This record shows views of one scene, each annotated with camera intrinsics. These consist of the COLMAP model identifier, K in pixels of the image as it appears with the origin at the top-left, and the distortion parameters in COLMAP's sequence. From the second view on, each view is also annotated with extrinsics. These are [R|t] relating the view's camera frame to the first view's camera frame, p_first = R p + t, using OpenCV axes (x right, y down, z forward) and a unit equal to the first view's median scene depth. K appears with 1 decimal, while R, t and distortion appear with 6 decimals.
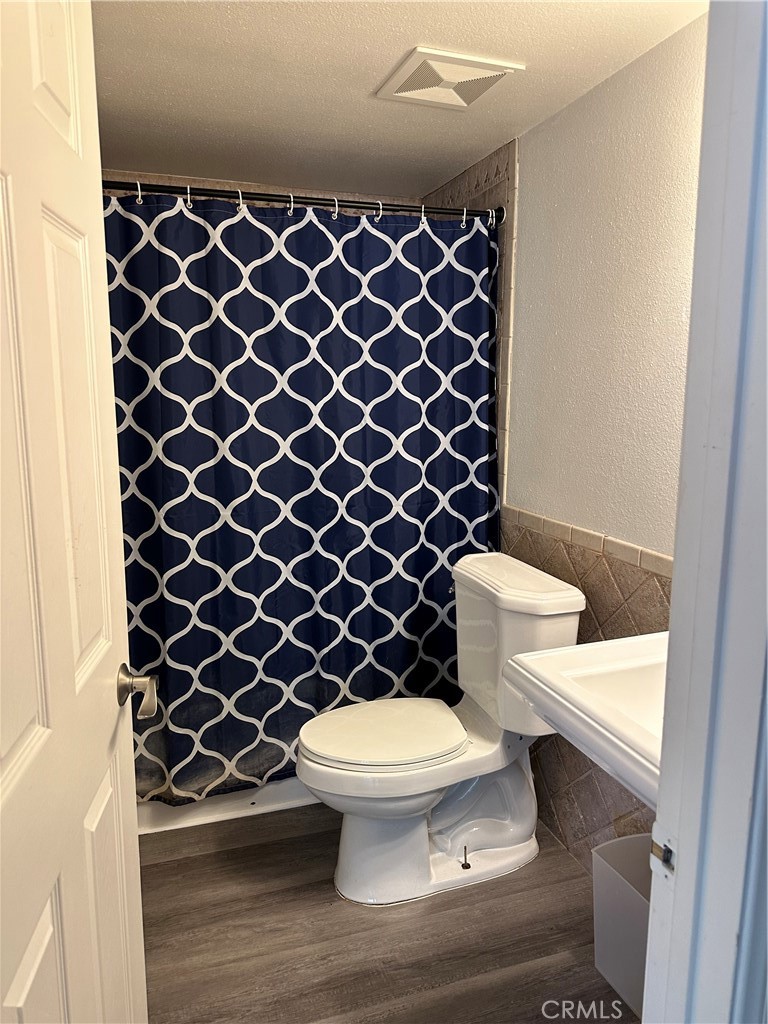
lens RADIAL K [[723.6, 0, 375.3], [0, 723.6, 518.5], [0, 0, 1]] dist [0.184241, -0.278259]
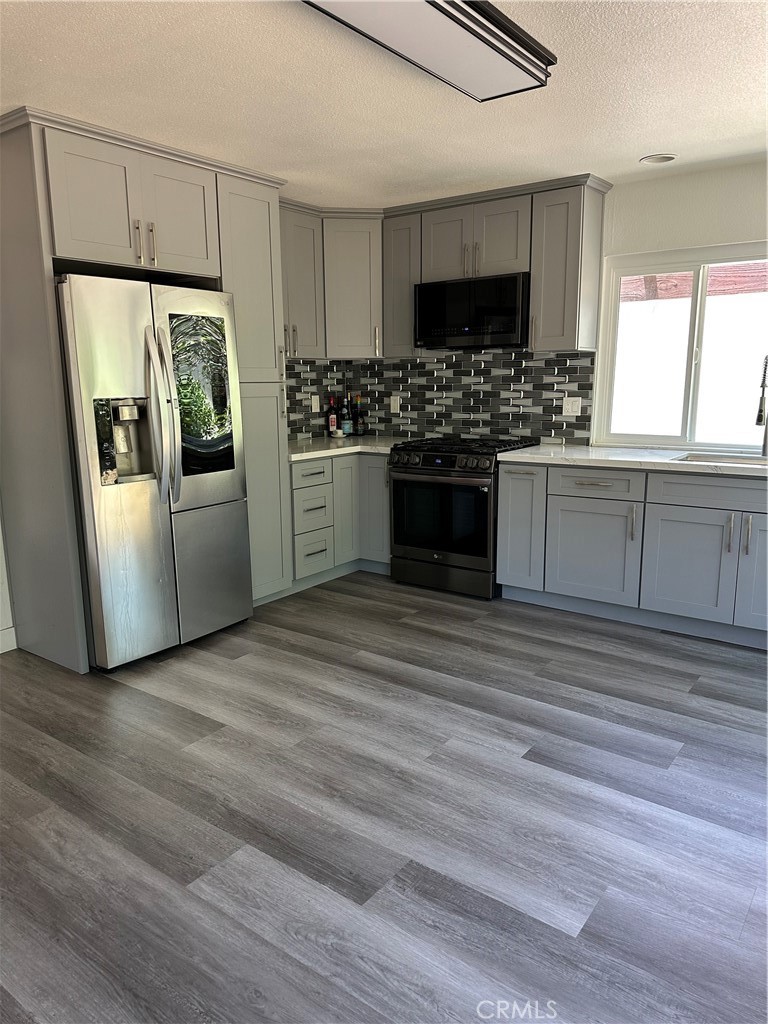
lens RADIAL K [[723.6, 0, 375.3], [0, 723.6, 518.5], [0, 0, 1]] dist [0.184241, -0.278259]
pose [[-0.576732, -0.153915, 0.802303, -0.764866], [0.151124, 0.945040, 0.289933, -0.232320], [-0.802833, 0.288461, -0.521775, 1.482770]]
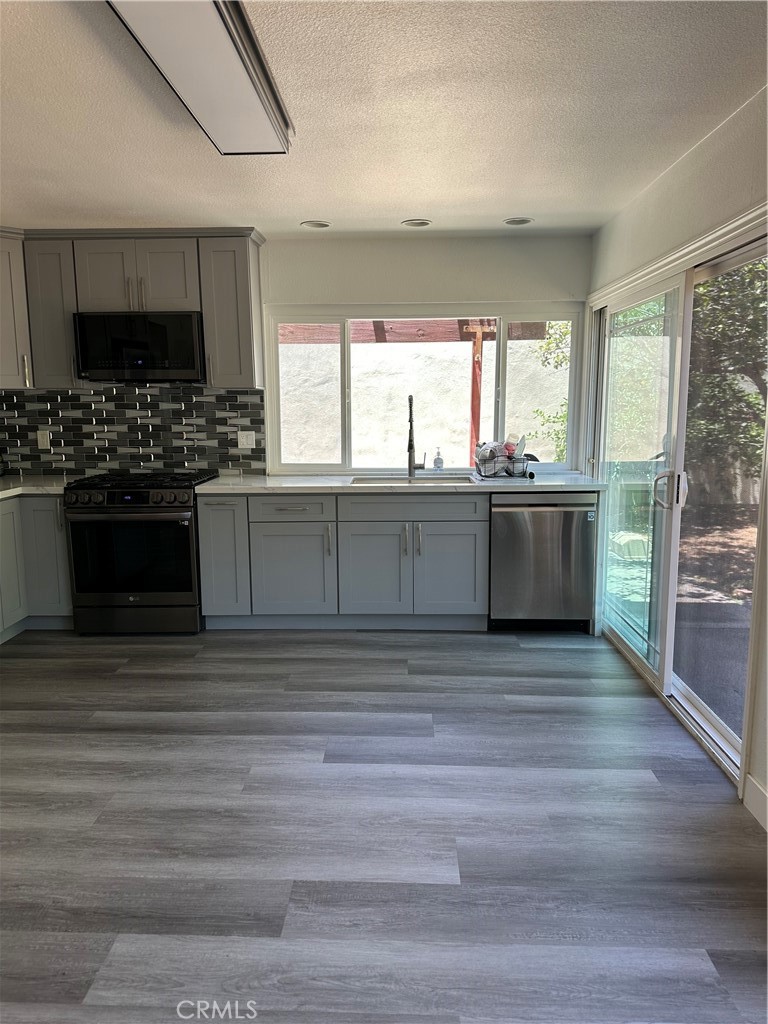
lens RADIAL K [[723.6, 0, 375.3], [0, 723.6, 518.5], [0, 0, 1]] dist [0.184241, -0.278259]
pose [[-0.937542, -0.047783, 0.344576, -0.450741], [0.067587, 0.946627, 0.315165, -0.300457], [-0.341244, 0.318769, -0.884273, 1.813642]]
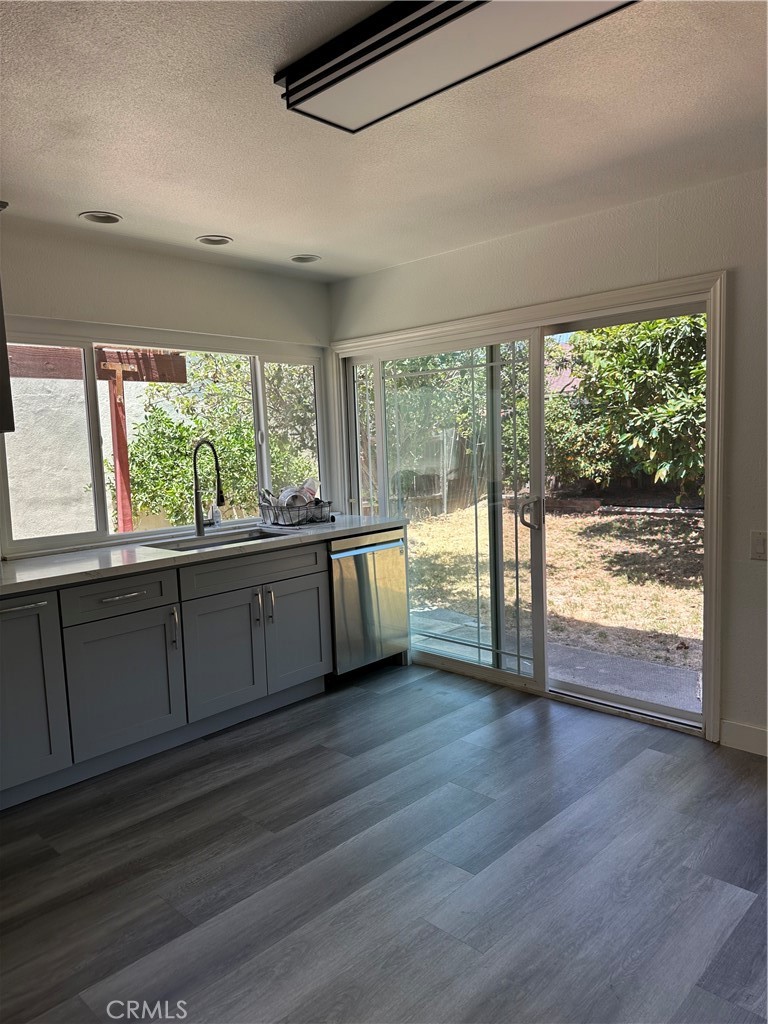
lens RADIAL K [[727.6, 0, 384.0], [0, 727.6, 512.0], [0, 0, 1]] dist [0.042531, -0.035324]
pose [[-0.881777, 0.079270, -0.464958, 0.865866], [-0.045357, 0.966957, 0.250873, -0.247970], [0.469481, 0.242303, -0.849044, 1.488338]]
